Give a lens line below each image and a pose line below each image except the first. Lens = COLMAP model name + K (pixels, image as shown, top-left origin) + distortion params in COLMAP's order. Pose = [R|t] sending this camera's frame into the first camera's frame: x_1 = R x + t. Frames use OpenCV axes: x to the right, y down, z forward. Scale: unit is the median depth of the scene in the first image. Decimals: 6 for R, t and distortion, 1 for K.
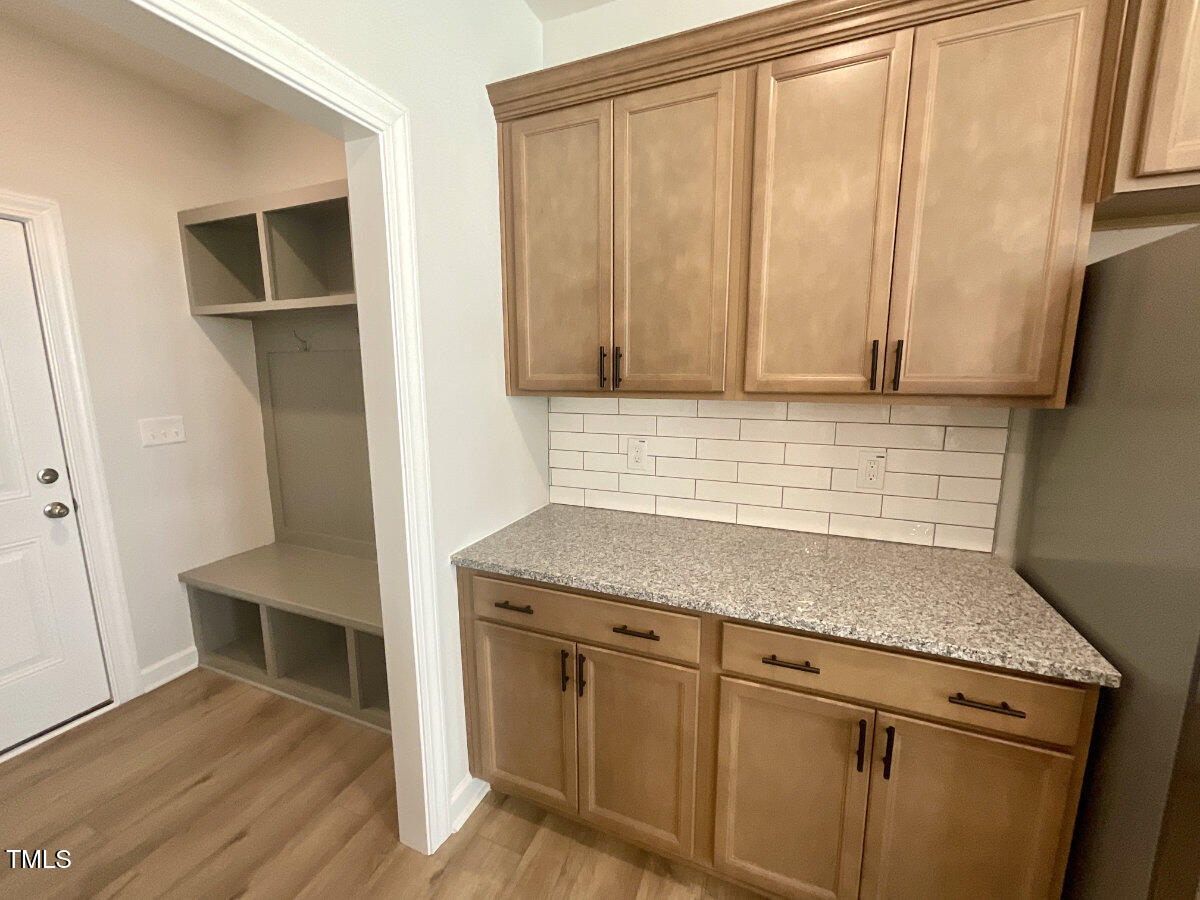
lens RADIAL K [[485.9, 0, 600.0], [0, 485.9, 450.0], [0, 0, 1]] dist [-0.006884, 0.000444]
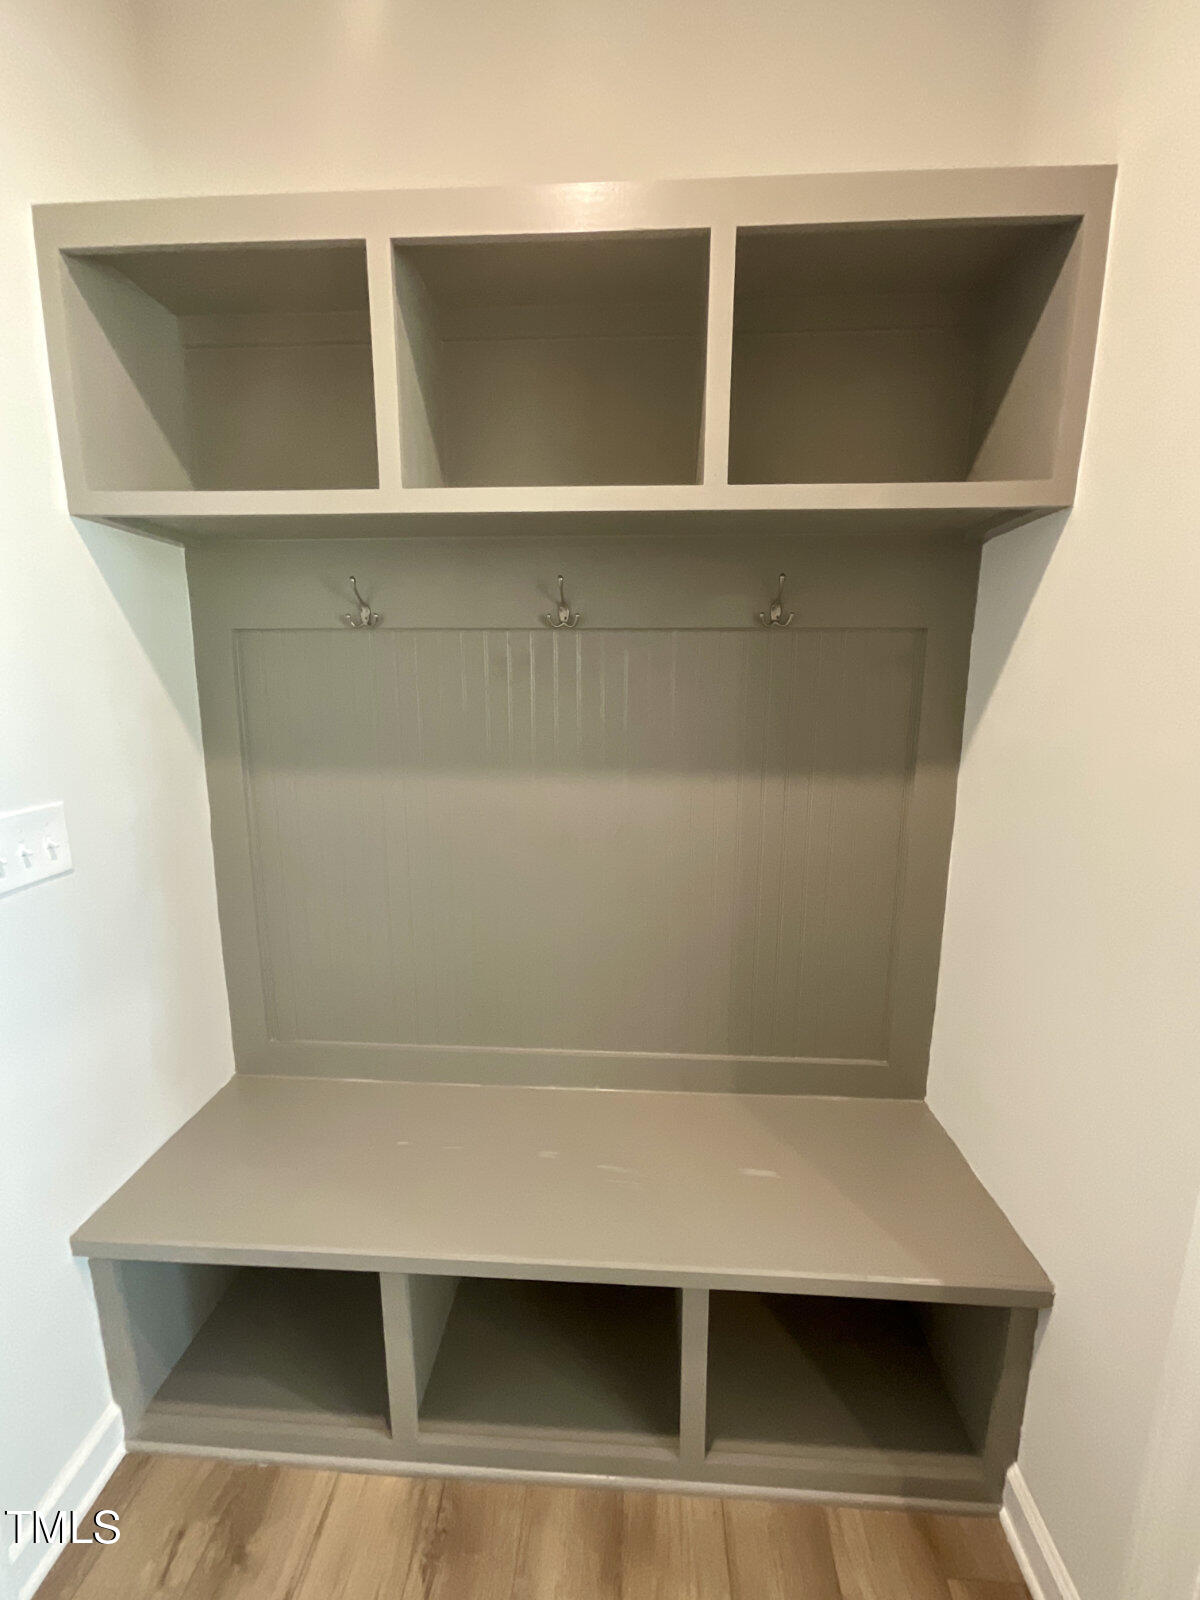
lens RADIAL K [[647.8, 0, 600.0], [0, 647.8, 800.0], [0, 0, 1]] dist [-0.006884, 0.000444]
pose [[0.945657, -0.050680, 0.321193, -1.047929], [0.045579, 0.998687, 0.023384, -0.102881], [-0.321957, -0.007474, 0.946725, 0.693230]]
